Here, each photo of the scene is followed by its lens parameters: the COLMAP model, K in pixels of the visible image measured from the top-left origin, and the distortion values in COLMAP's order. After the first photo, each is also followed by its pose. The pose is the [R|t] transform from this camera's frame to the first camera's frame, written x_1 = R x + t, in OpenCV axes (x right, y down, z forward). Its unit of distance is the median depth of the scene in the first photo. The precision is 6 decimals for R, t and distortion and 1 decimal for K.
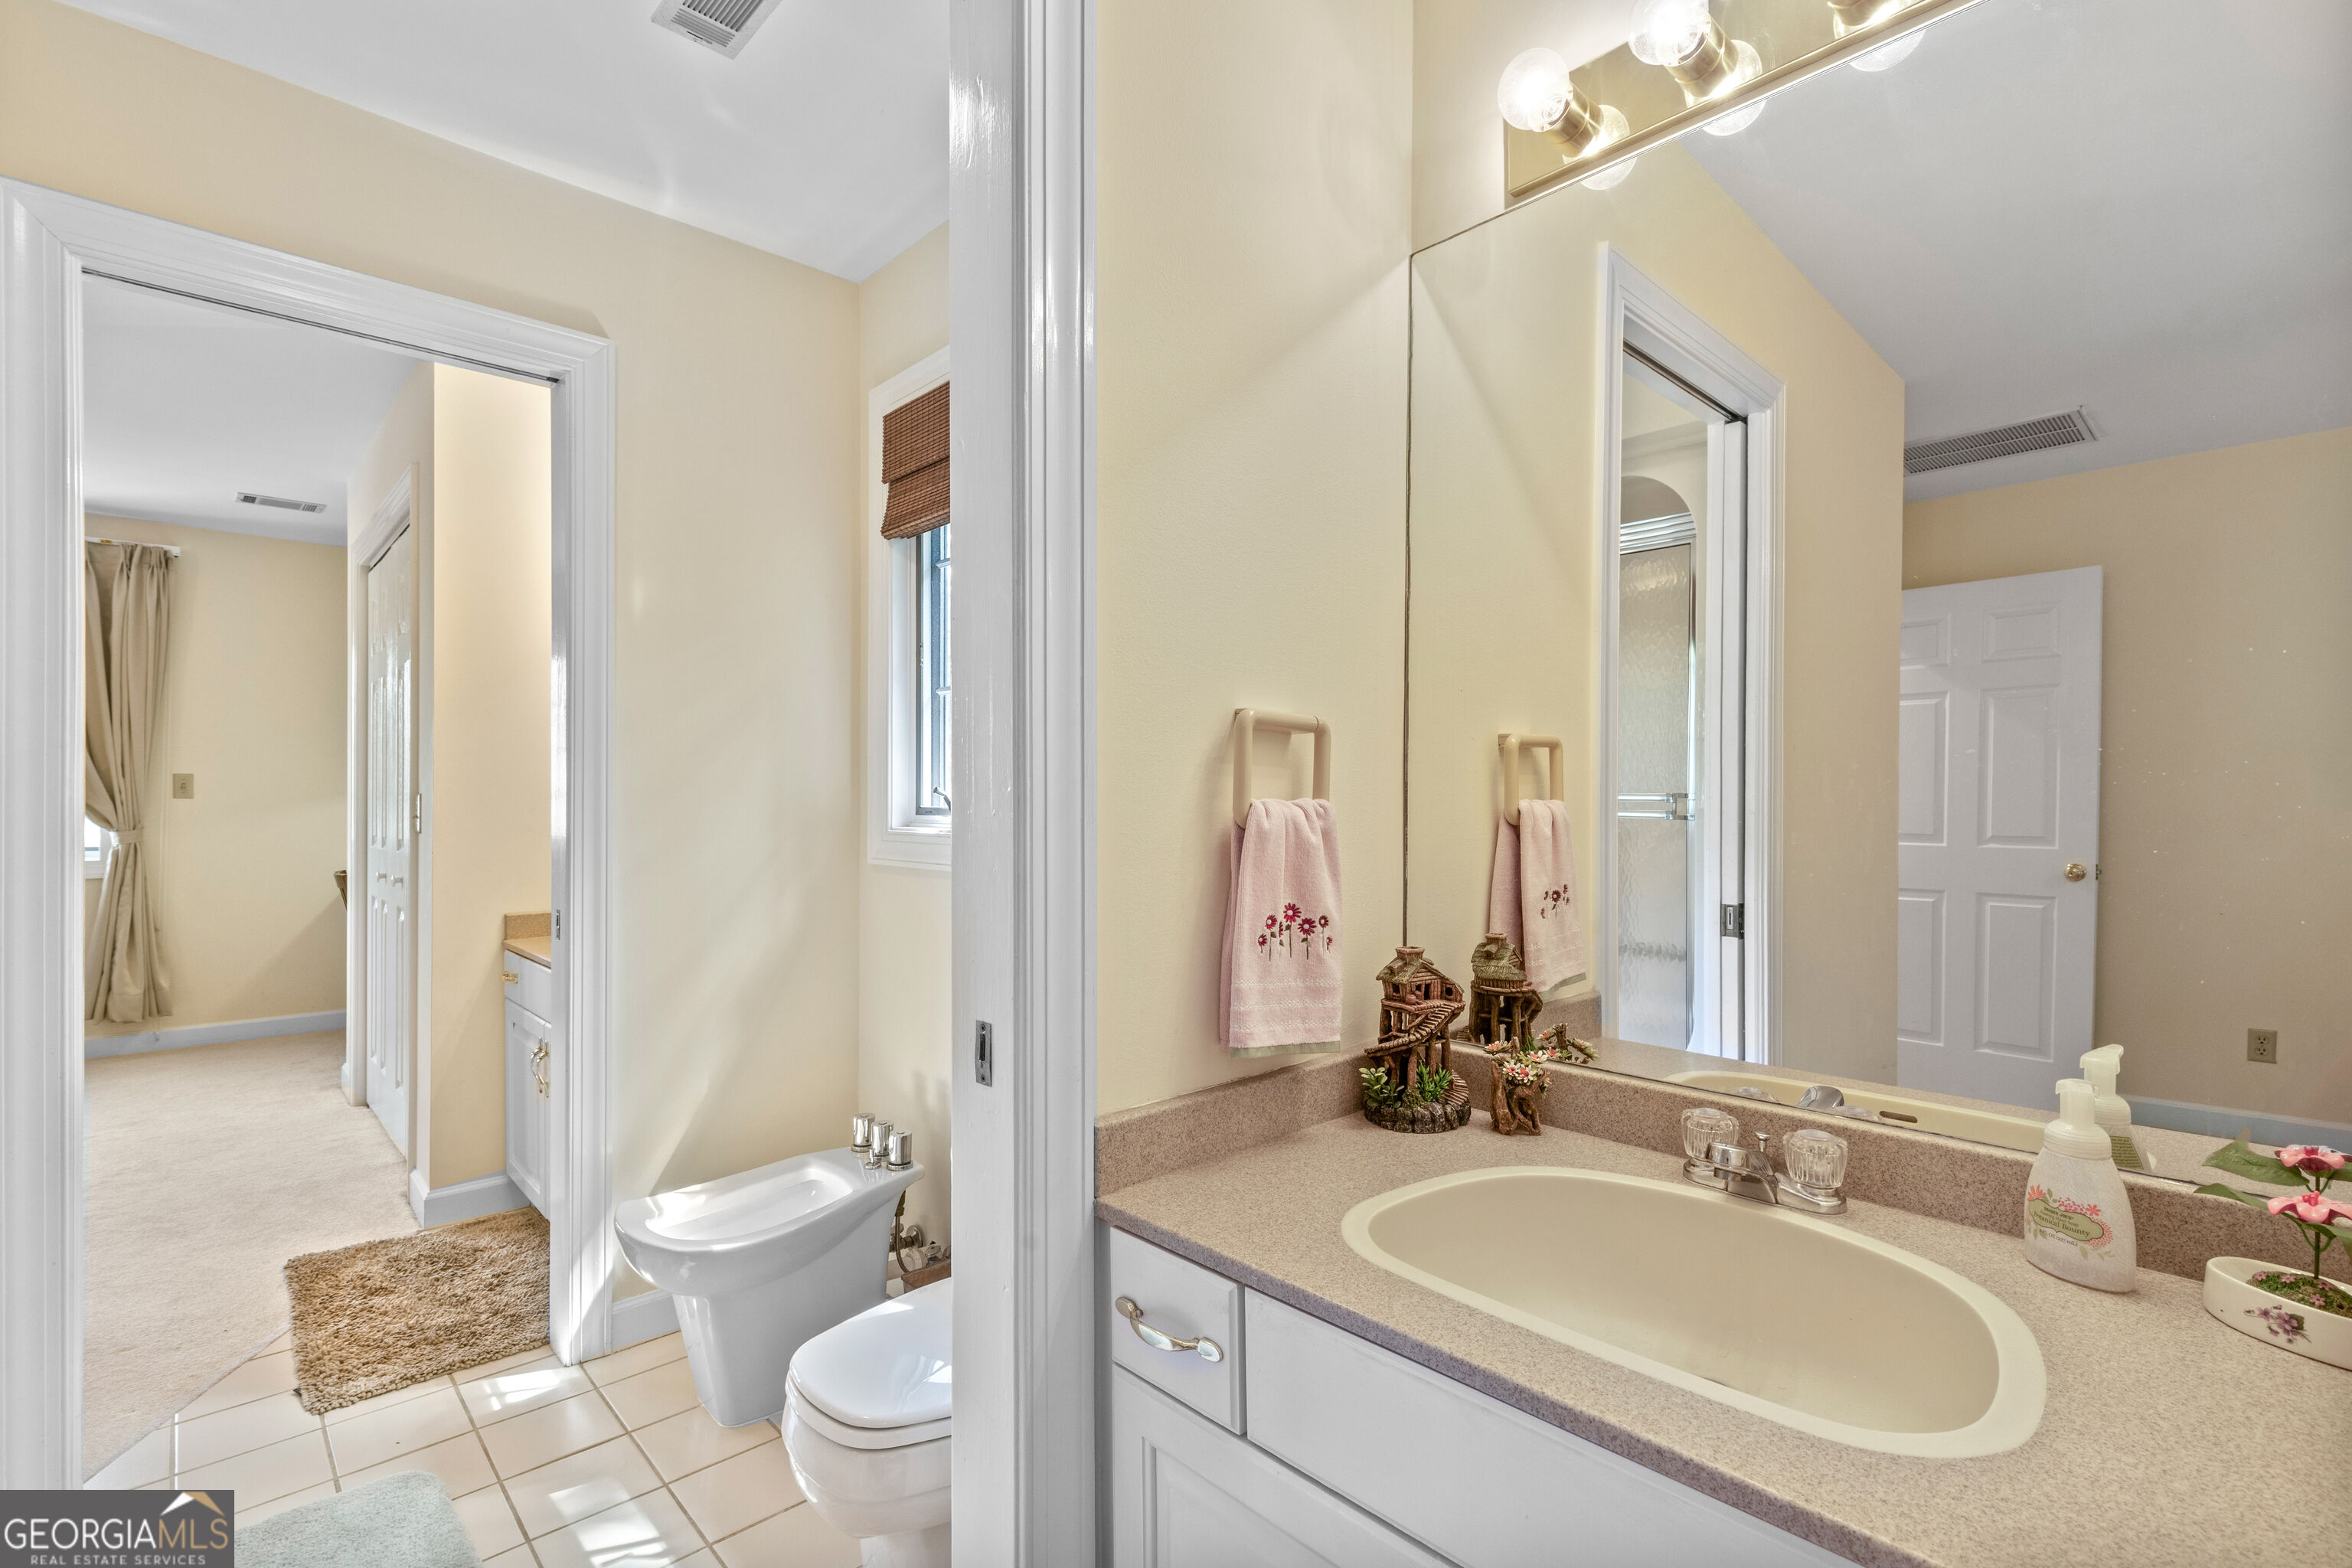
lens RADIAL K [[1076.7, 0, 1175.9], [0, 1076.7, 793.5], [0, 0, 1]] dist [0.010926, -0.001922]
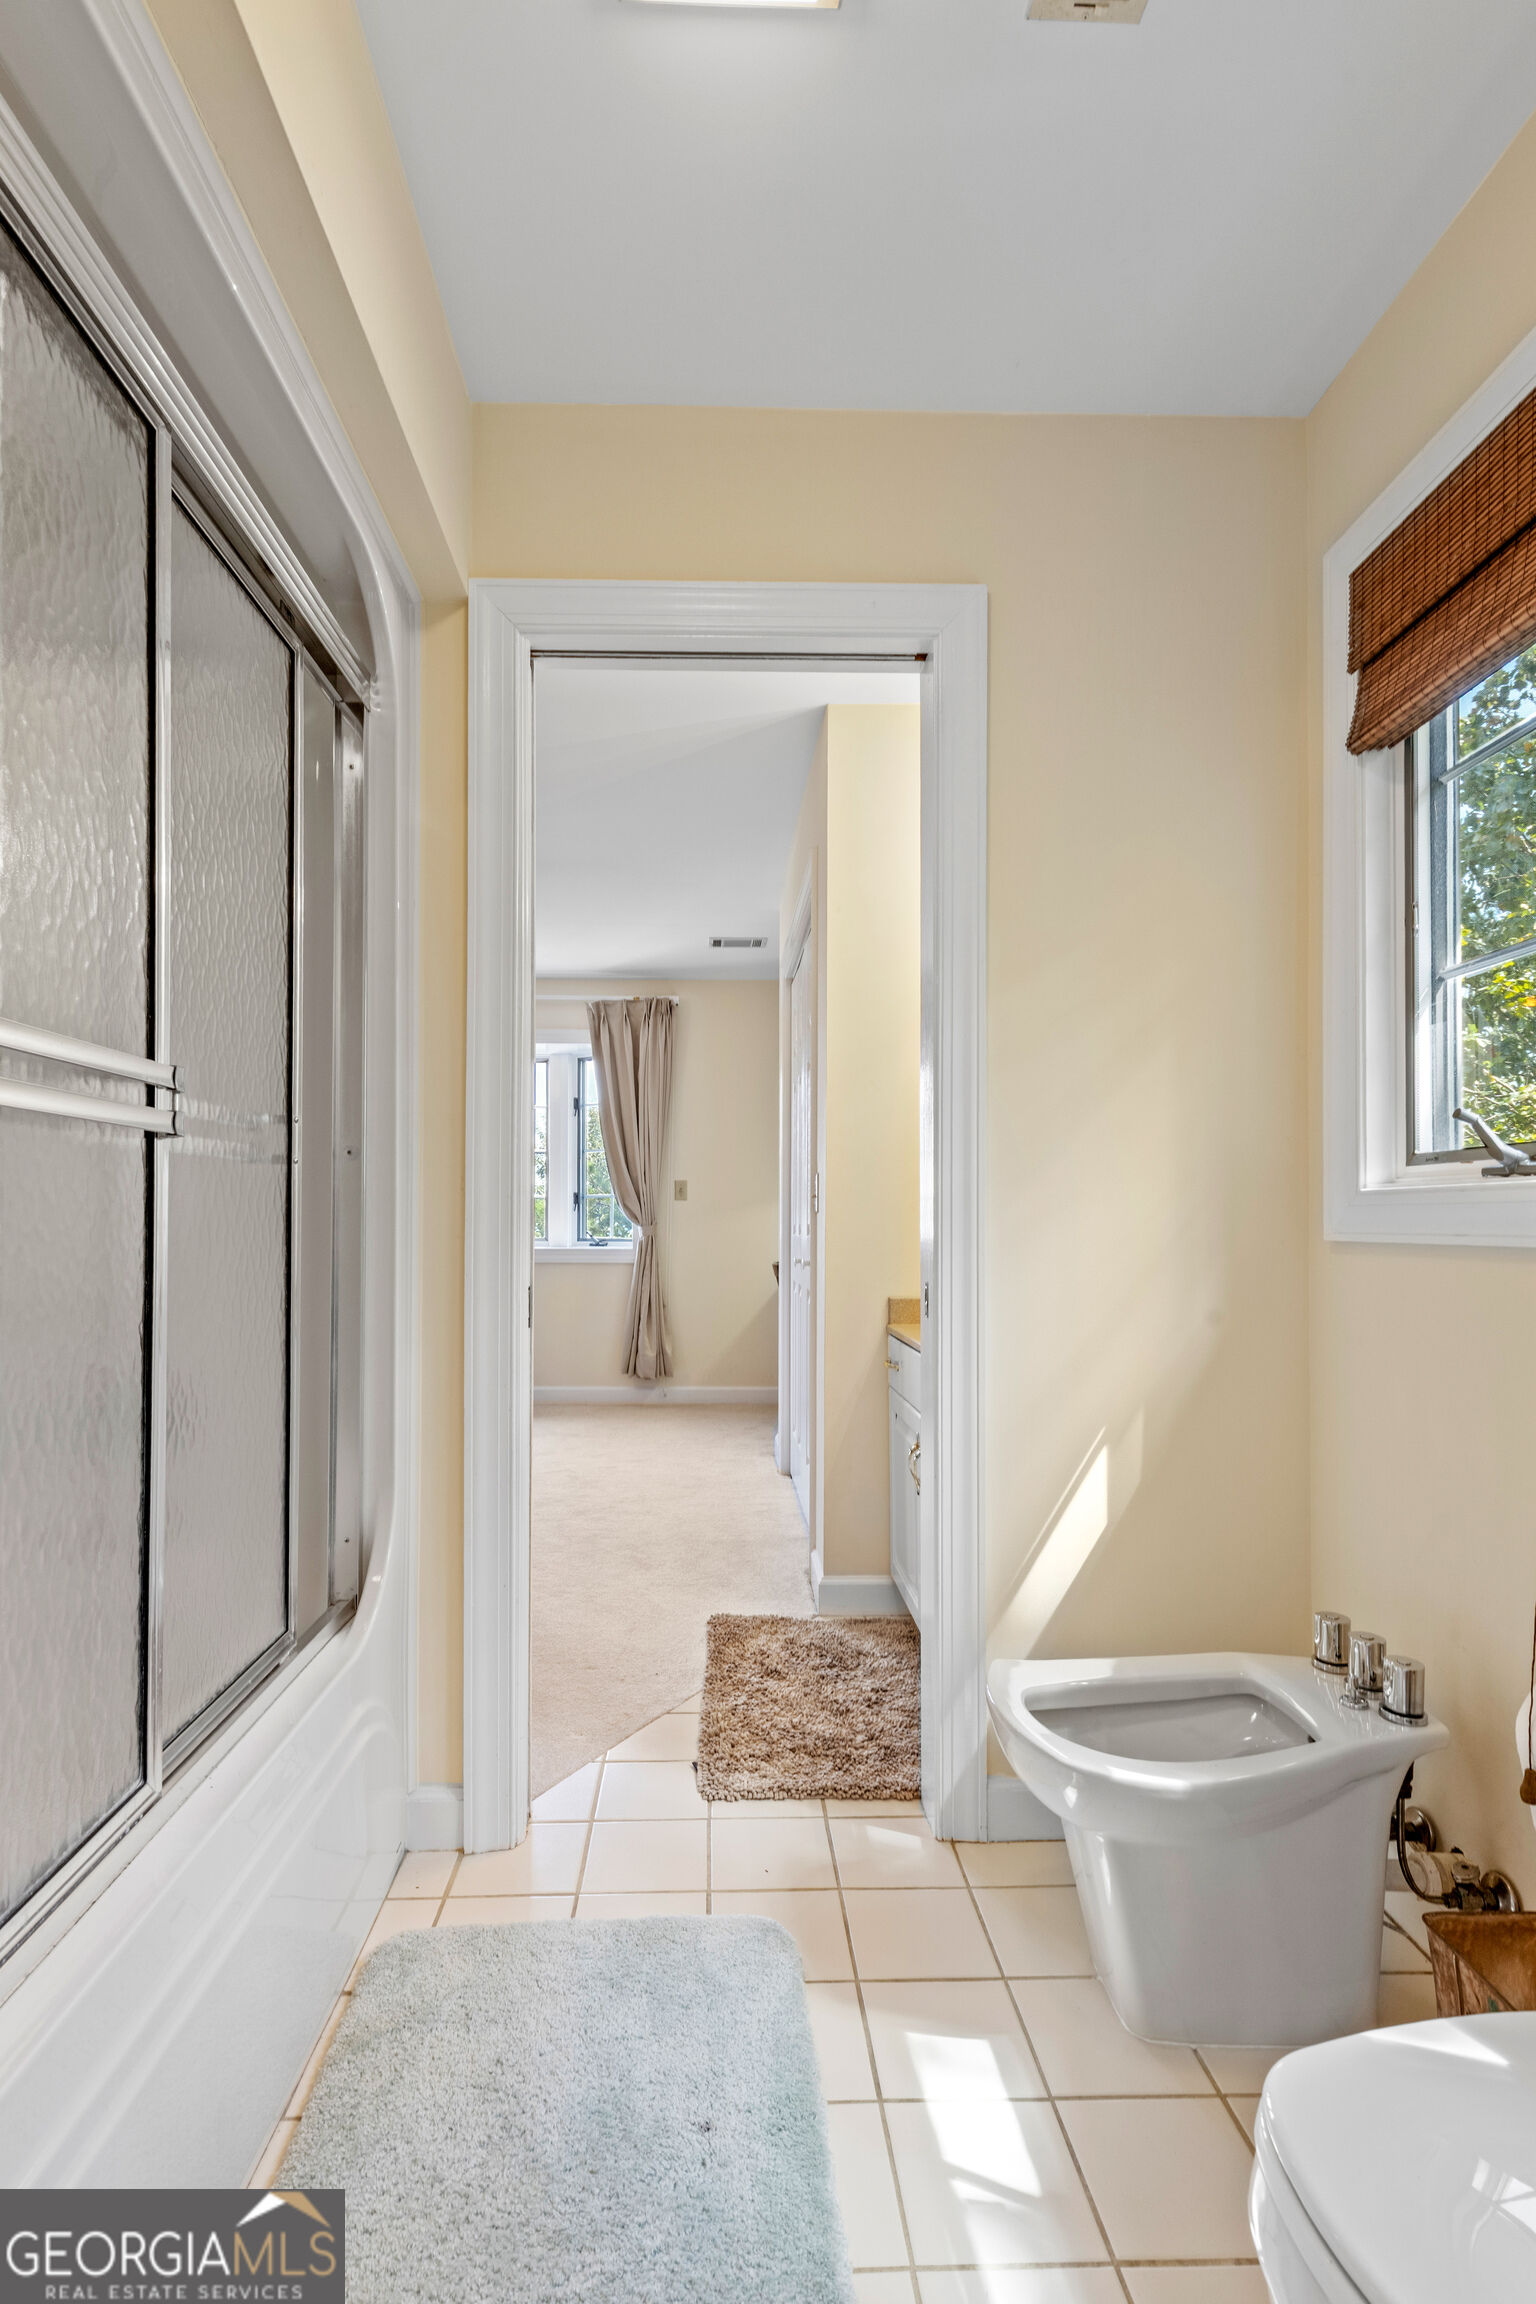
lens RADIAL K [[1054.7, 0, 747.3], [0, 1054.7, 1216.1], [0, 0, 1]] dist [0.010926, -0.001922]
pose [[0.750181, -0.007760, -0.661187, -0.119958], [0.001382, 0.999947, -0.010169, 0.057347], [0.661231, 0.006715, 0.750152, 0.262736]]
